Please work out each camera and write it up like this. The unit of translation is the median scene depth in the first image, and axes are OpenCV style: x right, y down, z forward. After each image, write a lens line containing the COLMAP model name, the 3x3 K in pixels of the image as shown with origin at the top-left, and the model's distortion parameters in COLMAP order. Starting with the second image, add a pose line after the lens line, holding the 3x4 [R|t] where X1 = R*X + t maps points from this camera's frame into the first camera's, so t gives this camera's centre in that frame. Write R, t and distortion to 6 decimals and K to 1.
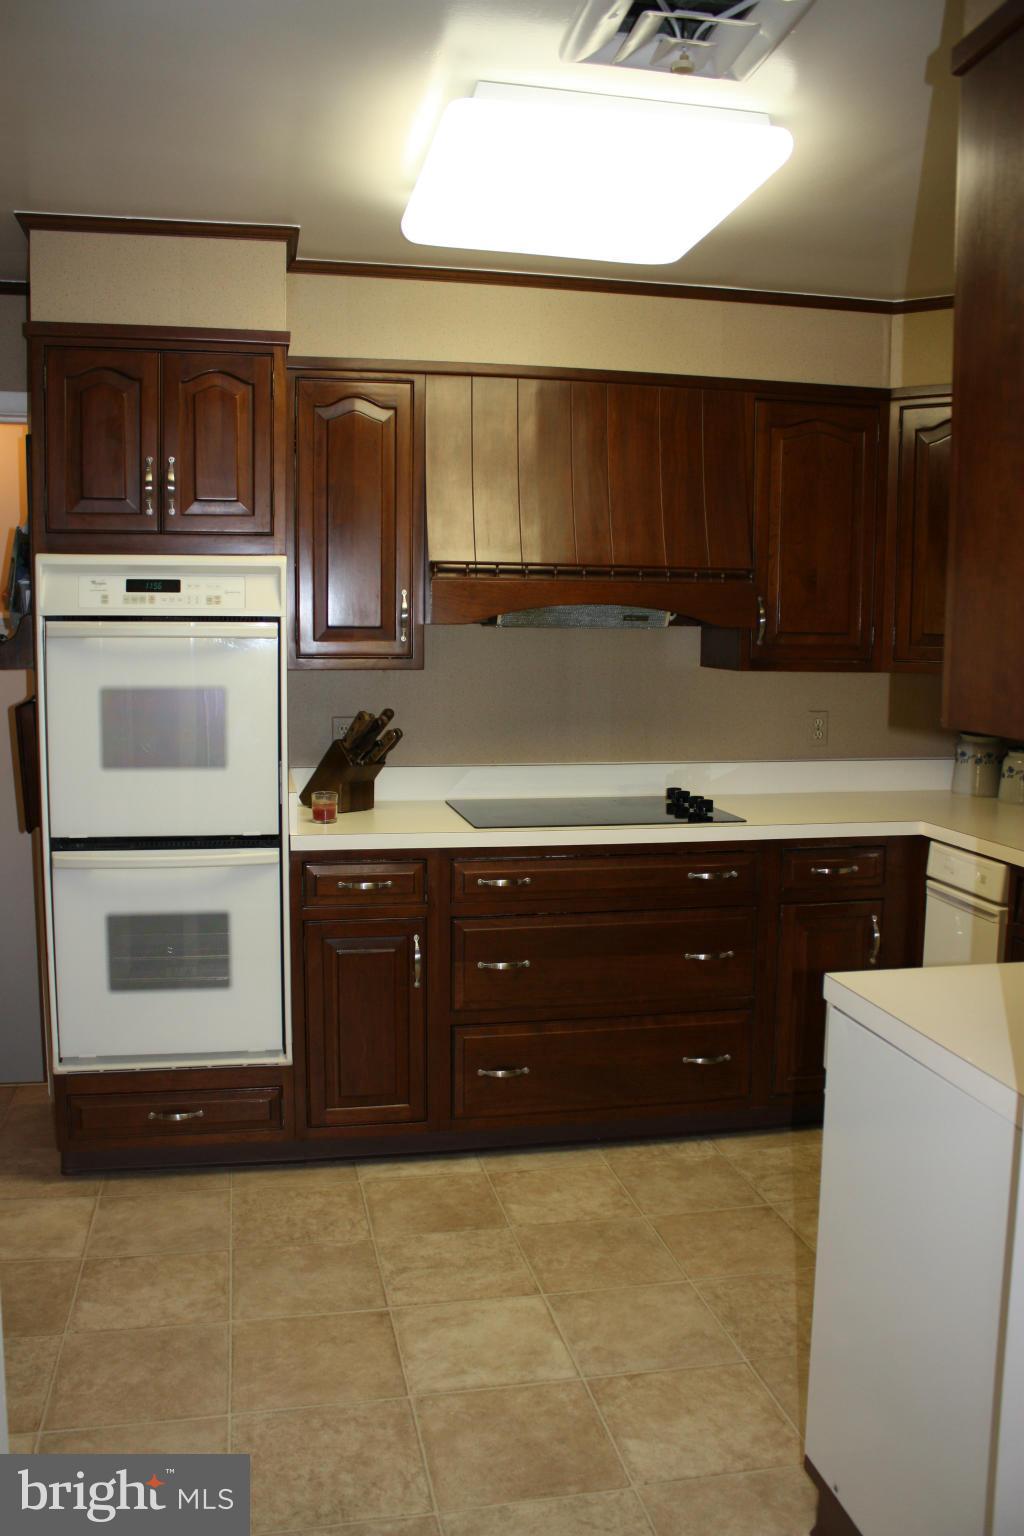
lens RADIAL K [[1266.9, 0, 512.0], [0, 1266.9, 768.0], [0, 0, 1]] dist [-0.149657, 0.159726]
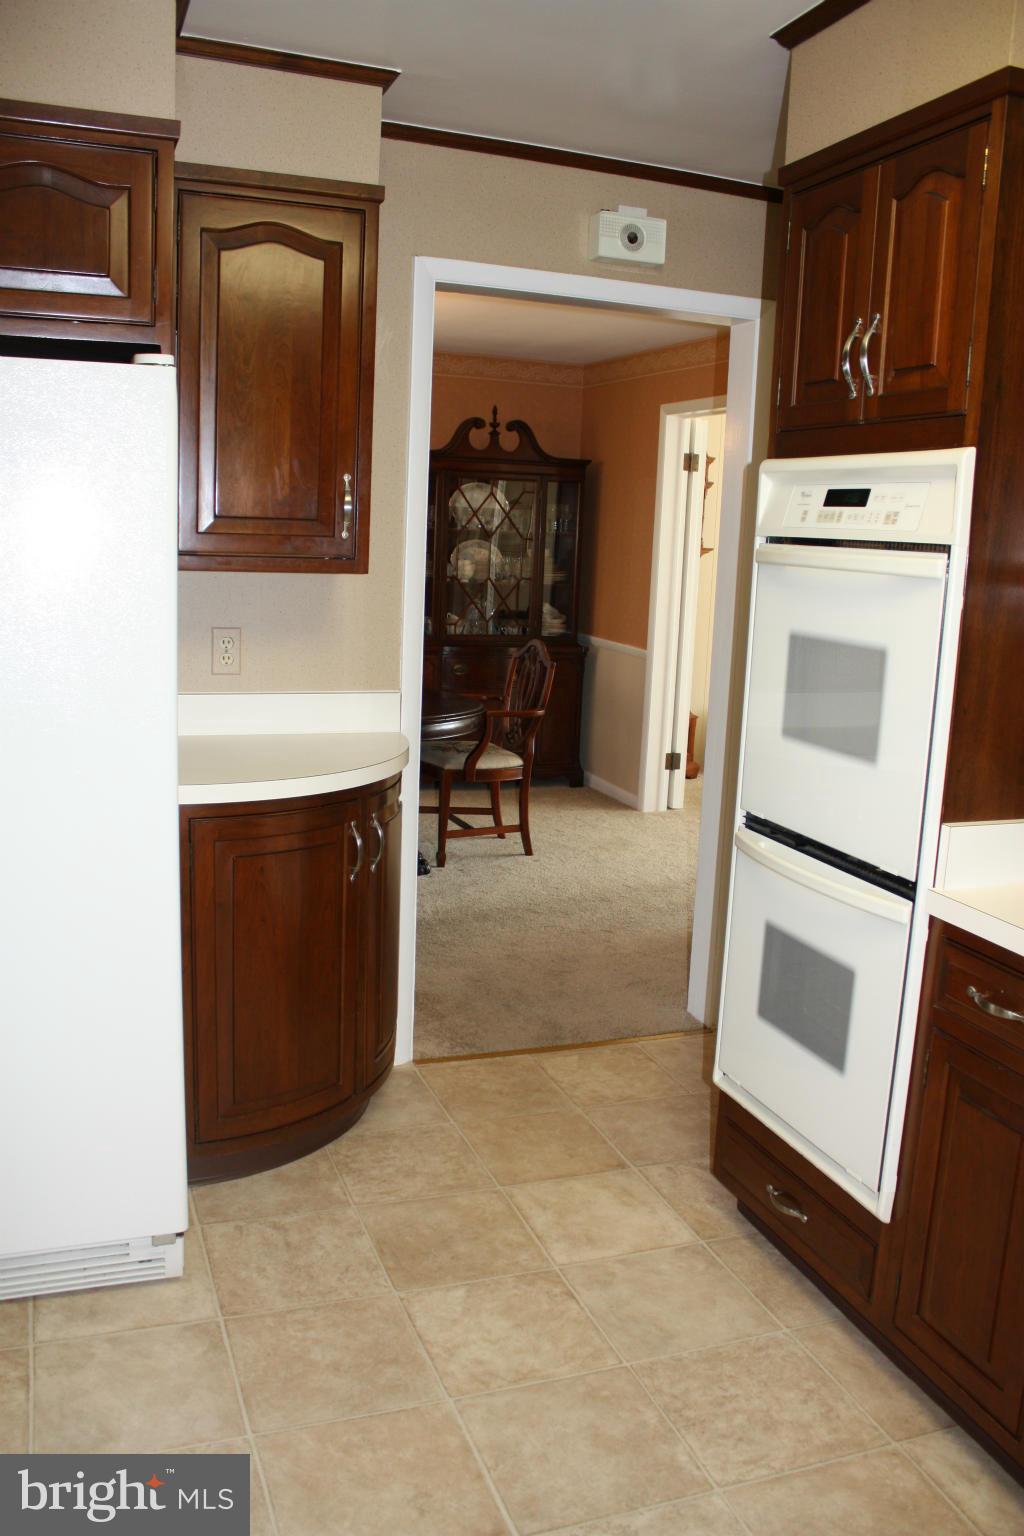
lens RADIAL K [[1280.1, 0, 512.0], [0, 1280.1, 768.0], [0, 0, 1]] dist [-0.191924, 0.173208]
pose [[0.170331, 0.175936, -0.969554, 0.411202], [-0.150457, 0.977038, 0.150862, -0.073648], [0.973833, 0.120180, 0.192890, 0.692026]]
